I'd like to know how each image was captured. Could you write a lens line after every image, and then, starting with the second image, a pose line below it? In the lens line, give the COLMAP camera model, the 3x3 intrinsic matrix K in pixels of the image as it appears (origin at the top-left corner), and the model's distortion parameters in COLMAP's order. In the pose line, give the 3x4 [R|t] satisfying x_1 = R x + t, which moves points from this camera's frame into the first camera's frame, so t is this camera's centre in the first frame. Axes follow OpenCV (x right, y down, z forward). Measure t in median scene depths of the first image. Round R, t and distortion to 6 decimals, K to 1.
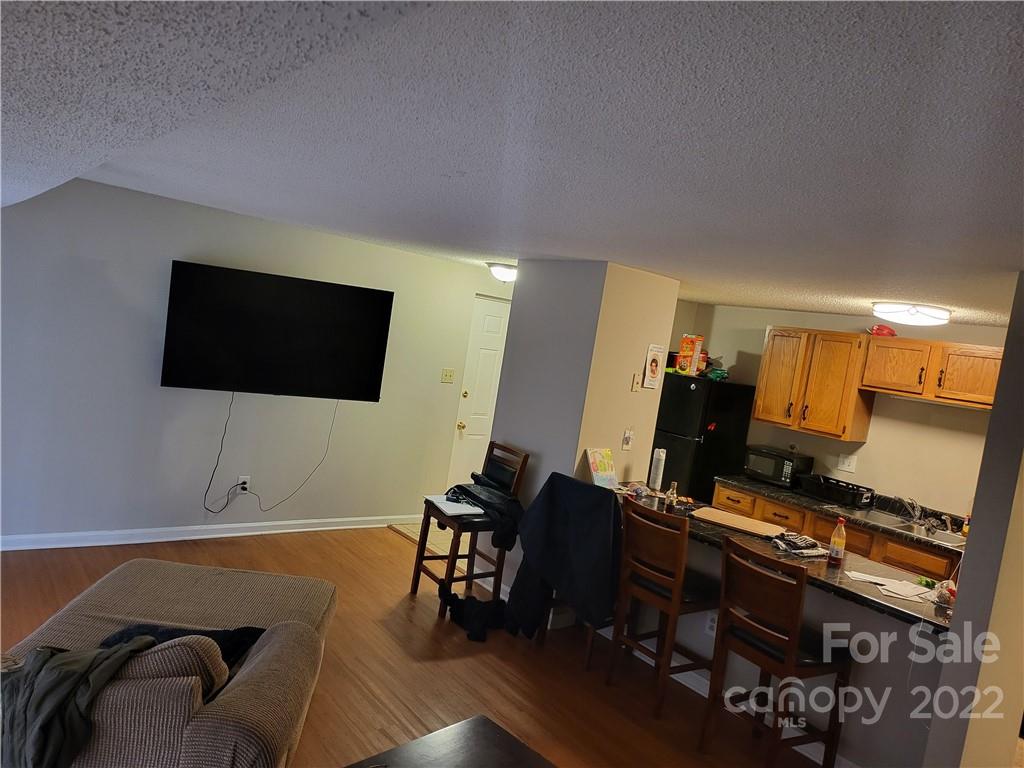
lens RADIAL K [[732.0, 0, 512.0], [0, 732.0, 384.0], [0, 0, 1]] dist [0.061790, -0.001113]
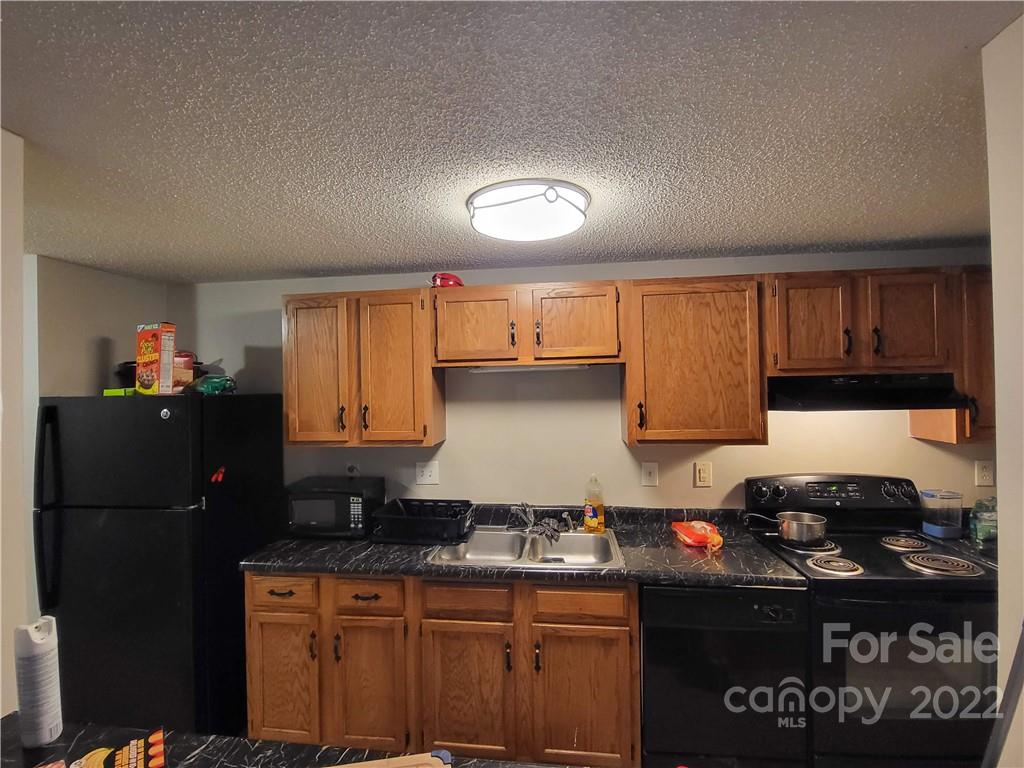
lens RADIAL K [[483.6, 0, 502.3], [0, 483.6, 370.8], [0, 0, 1]] dist [-0.023875, -0.000183]
pose [[0.713570, -0.148687, 0.684625, 0.193343], [0.181491, 0.983091, 0.024344, 0.009482], [-0.676668, 0.106882, 0.728489, 0.592376]]
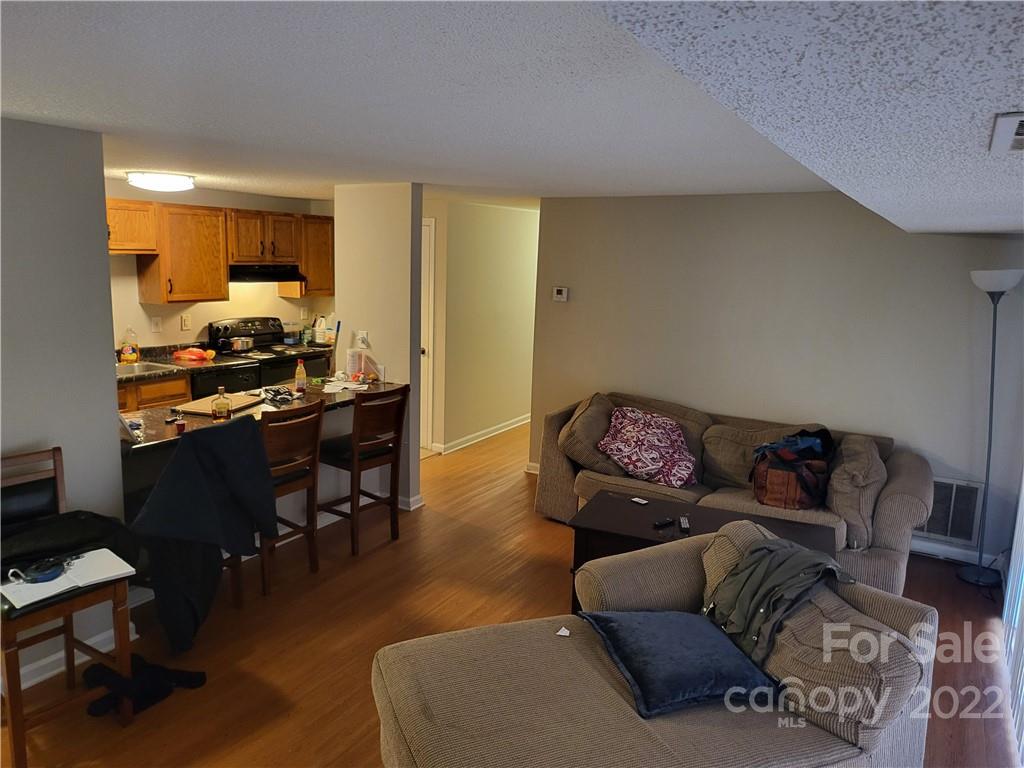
lens RADIAL K [[732.0, 0, 512.0], [0, 732.0, 384.0], [0, 0, 1]] dist [0.061790, -0.001113]
pose [[-0.354857, -0.322006, 0.877718, -0.564355], [-0.009426, 0.940000, 0.341044, -0.149819], [-0.934873, 0.112749, -0.336600, 0.724359]]
